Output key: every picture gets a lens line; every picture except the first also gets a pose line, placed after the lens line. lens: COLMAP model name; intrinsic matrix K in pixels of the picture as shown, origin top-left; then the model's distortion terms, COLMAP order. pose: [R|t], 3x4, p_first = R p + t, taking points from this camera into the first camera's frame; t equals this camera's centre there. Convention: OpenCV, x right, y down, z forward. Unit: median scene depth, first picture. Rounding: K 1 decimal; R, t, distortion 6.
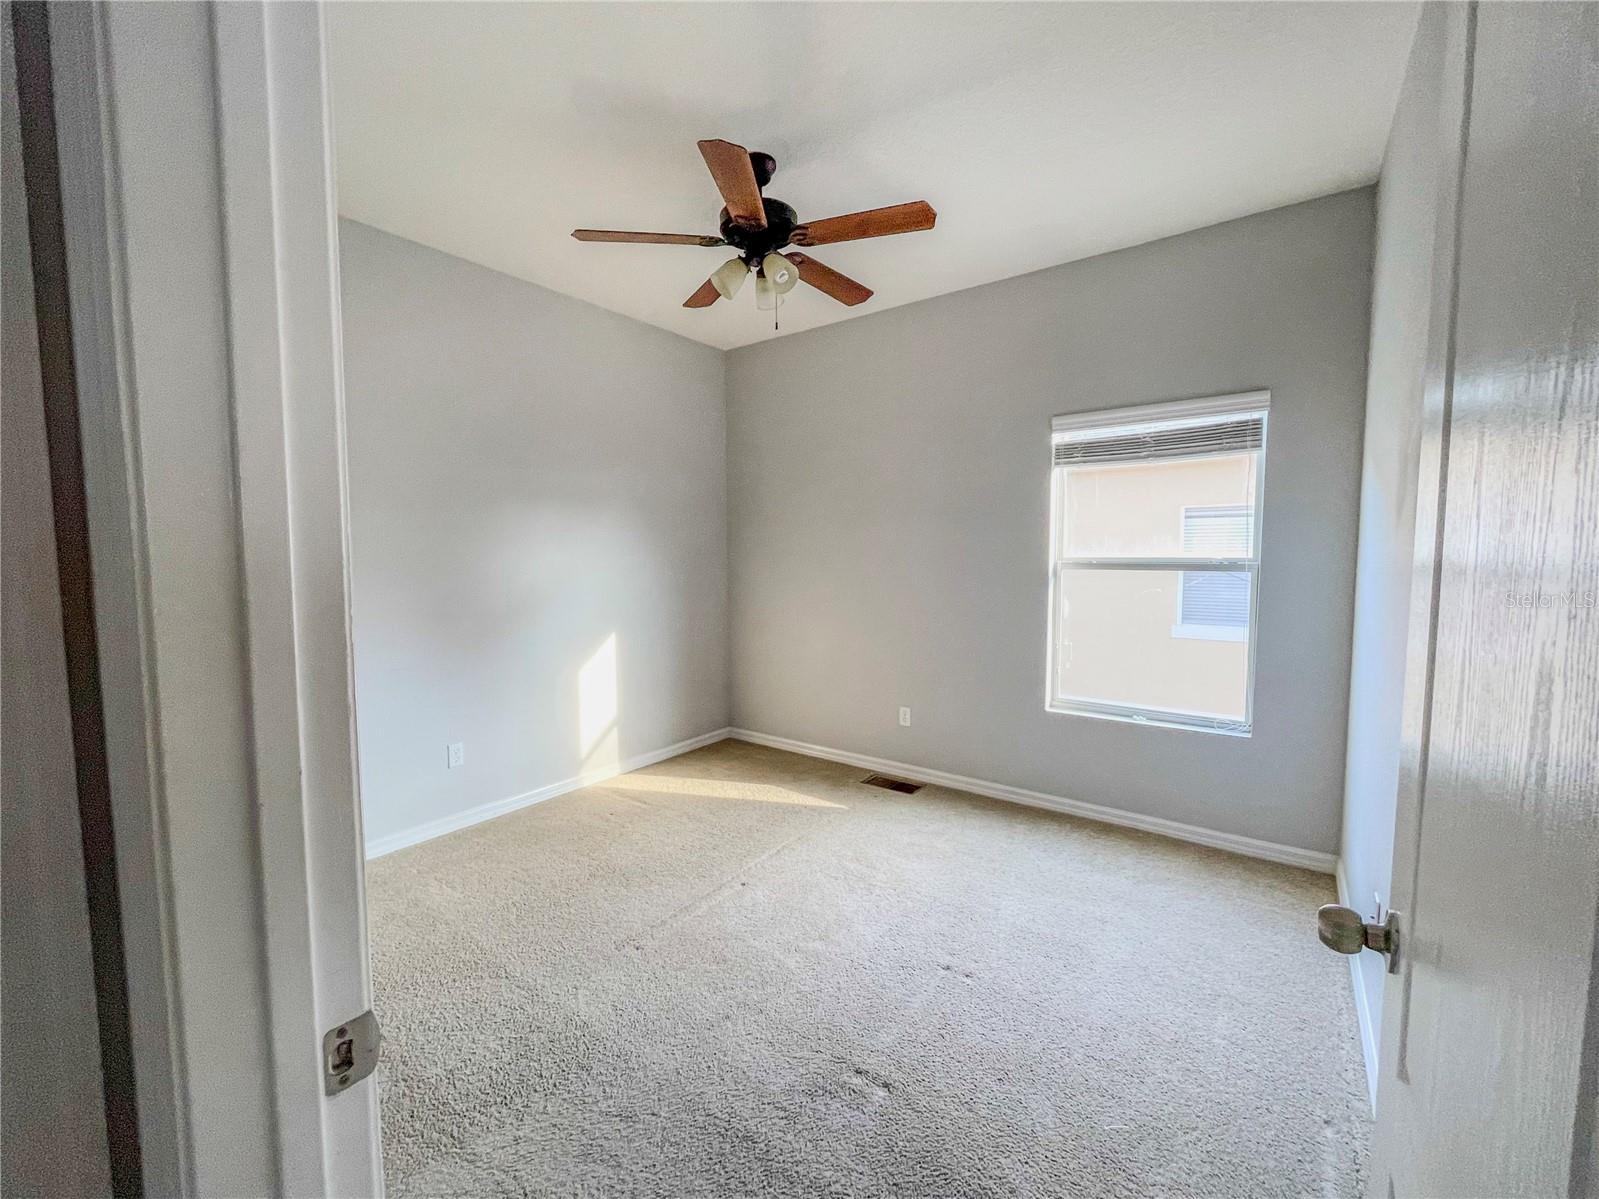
lens RADIAL K [[660.6, 0, 812.1], [0, 660.6, 598.3], [0, 0, 1]] dist [0.000117, -0.008457]
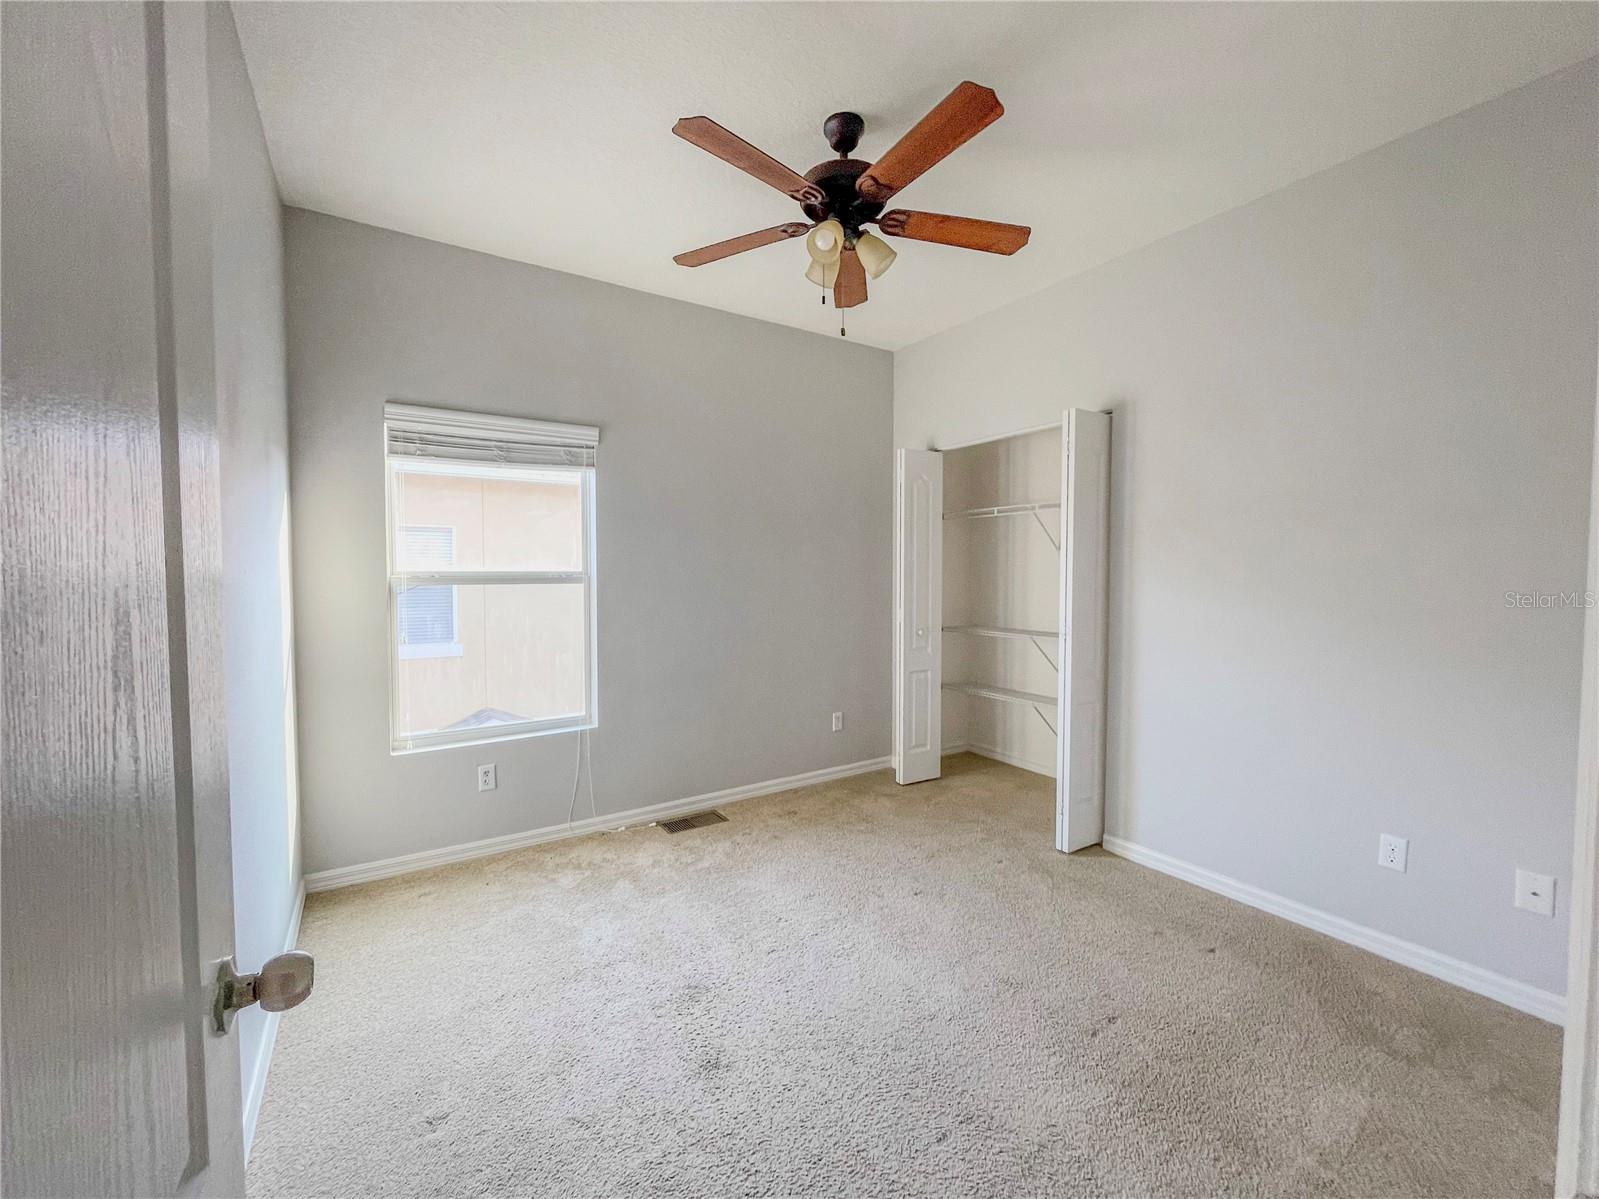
lens RADIAL K [[660.6, 0, 812.1], [0, 660.6, 598.3], [0, 0, 1]] dist [0.000117, -0.008457]
pose [[0.326067, -0.036243, 0.944652, -0.281183], [0.065913, 0.997705, 0.015527, -0.005542], [-0.943046, 0.057202, 0.327708, 0.251941]]
